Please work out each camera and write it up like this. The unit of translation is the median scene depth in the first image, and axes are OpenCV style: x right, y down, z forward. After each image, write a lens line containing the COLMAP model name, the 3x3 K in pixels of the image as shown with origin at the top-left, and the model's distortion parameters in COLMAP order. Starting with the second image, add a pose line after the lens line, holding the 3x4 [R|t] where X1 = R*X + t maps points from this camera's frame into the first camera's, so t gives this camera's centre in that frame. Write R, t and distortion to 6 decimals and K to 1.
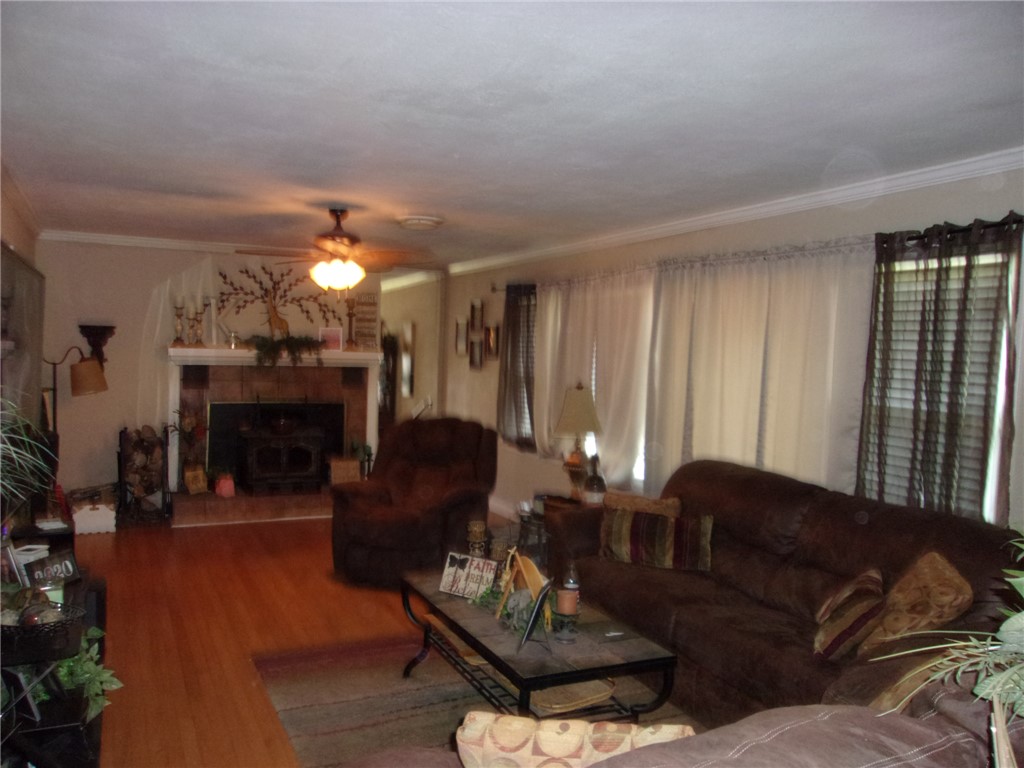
lens RADIAL K [[783.4, 0, 512.0], [0, 783.4, 384.0], [0, 0, 1]] dist [-0.031675, 0.001738]
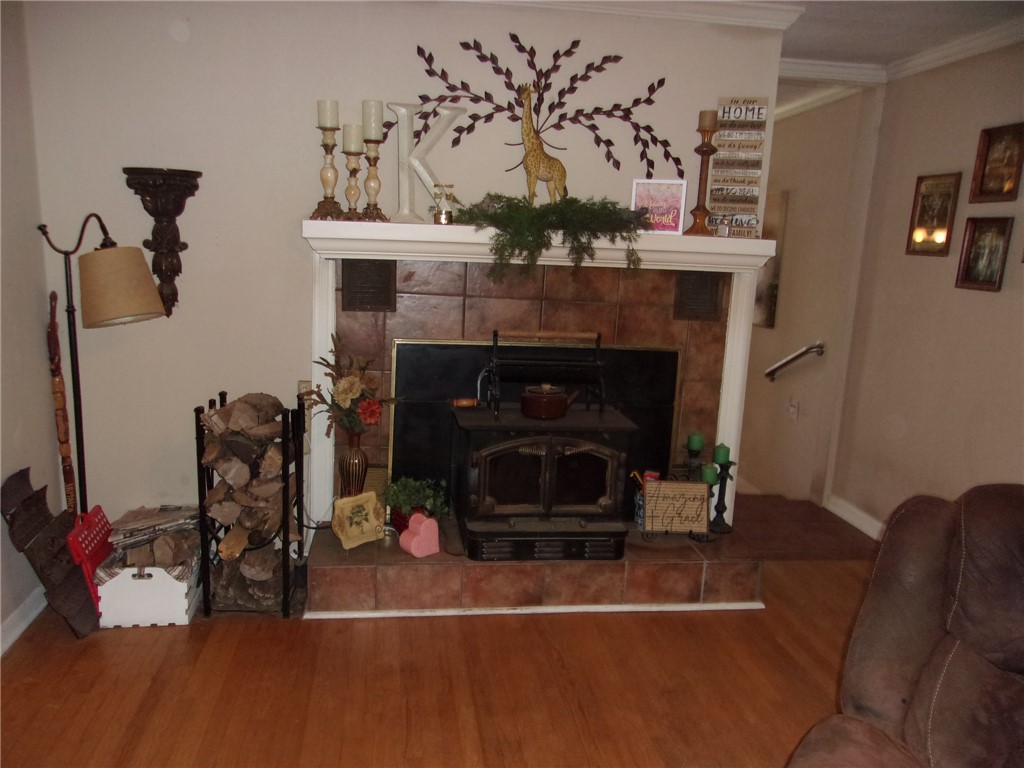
lens RADIAL K [[783.4, 0, 512.0], [0, 783.4, 384.0], [0, 0, 1]] dist [-0.031675, 0.001738]
pose [[0.949807, 0.069540, -0.305010, -0.175703], [-0.028012, 0.989969, 0.138478, -0.017907], [0.311580, -0.122984, 0.942228, 0.571474]]
